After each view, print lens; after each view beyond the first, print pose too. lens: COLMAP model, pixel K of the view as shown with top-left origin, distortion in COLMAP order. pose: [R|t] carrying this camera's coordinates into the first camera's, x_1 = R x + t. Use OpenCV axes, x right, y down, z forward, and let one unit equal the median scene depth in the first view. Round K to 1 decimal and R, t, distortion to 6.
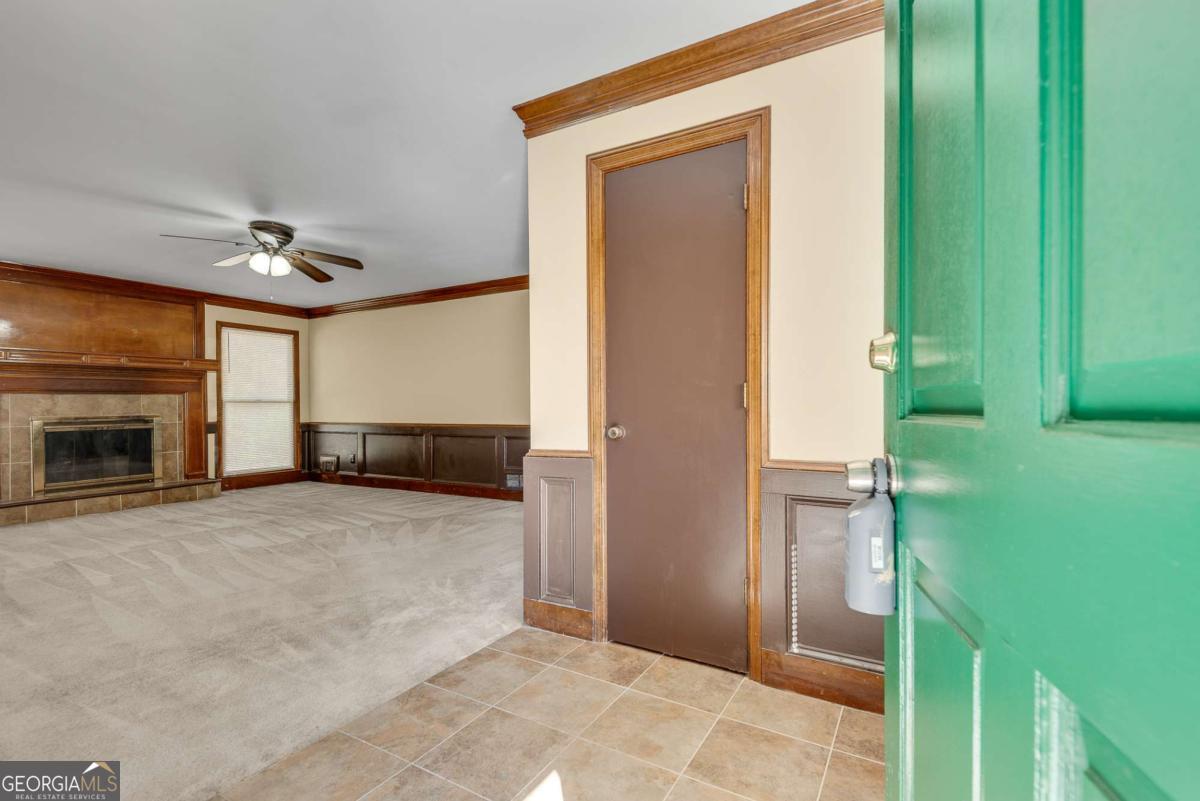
lens RADIAL K [[559.0, 0, 598.3], [0, 559.0, 407.4], [0, 0, 1]] dist [0.042912, -0.022266]
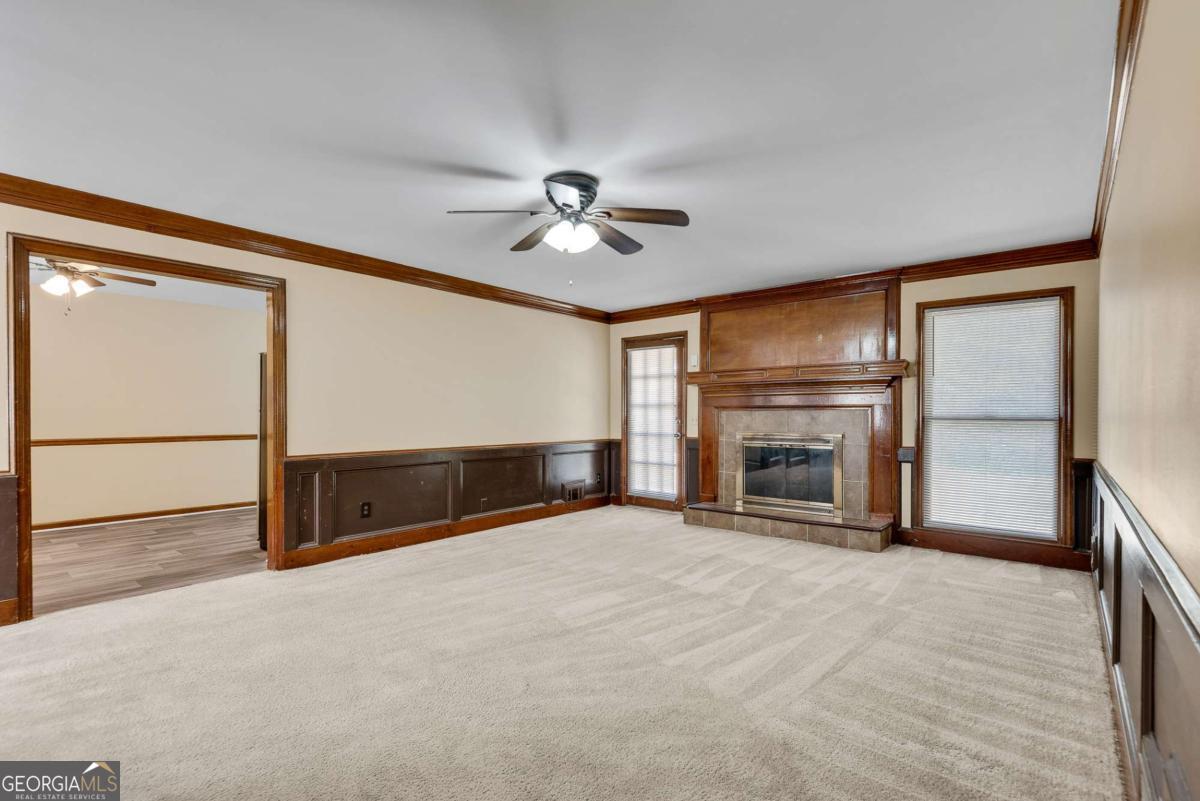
lens RADIAL K [[550.2, 0, 590.5], [0, 550.2, 421.4], [0, 0, 1]] dist [0.033127, -0.021613]
pose [[-0.167134, 0.018051, -0.985769, 0.078735], [-0.006653, 0.999789, 0.019436, -0.018612], [0.985912, 0.009806, -0.166979, 0.766433]]
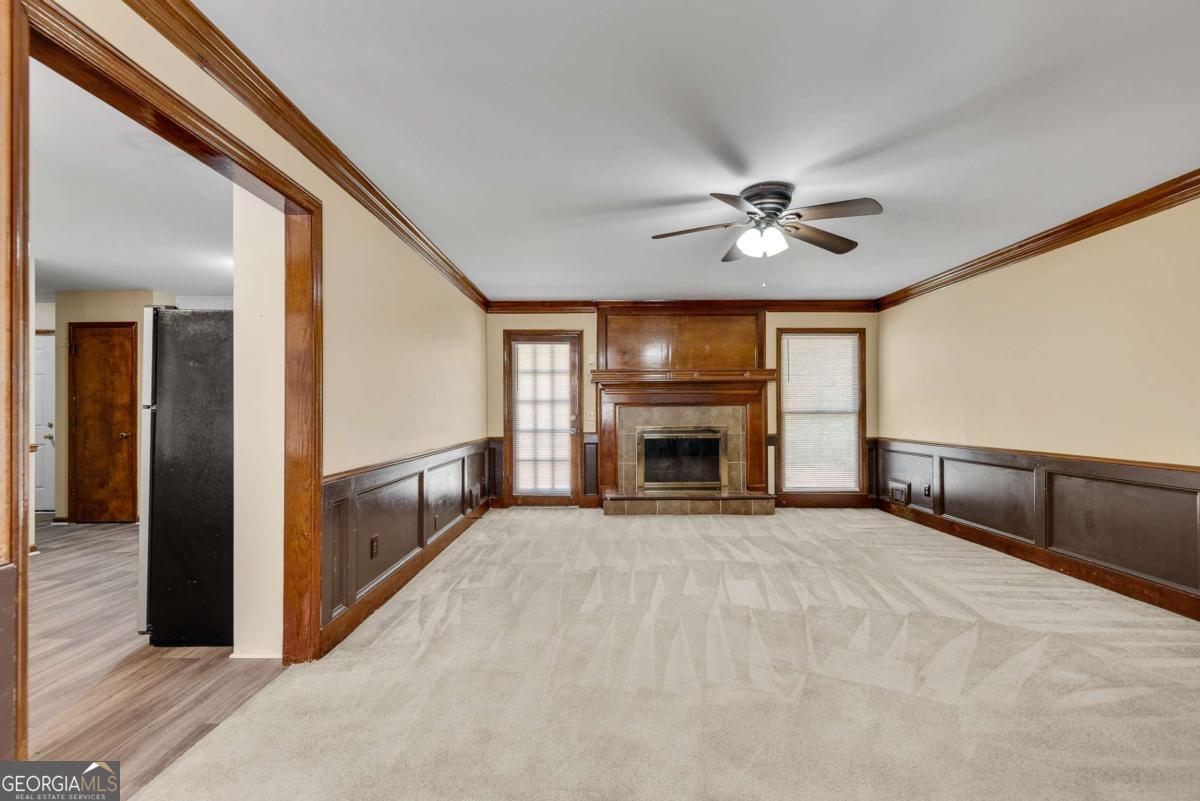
lens RADIAL K [[549.3, 0, 593.8], [0, 549.3, 406.2], [0, 0, 1]] dist [0.033670, -0.022496]
pose [[0.509290, -0.000392, -0.860595, -0.033674], [-0.005696, 0.999976, -0.003826, -0.016991], [0.860576, 0.006851, 0.509276, 0.281826]]
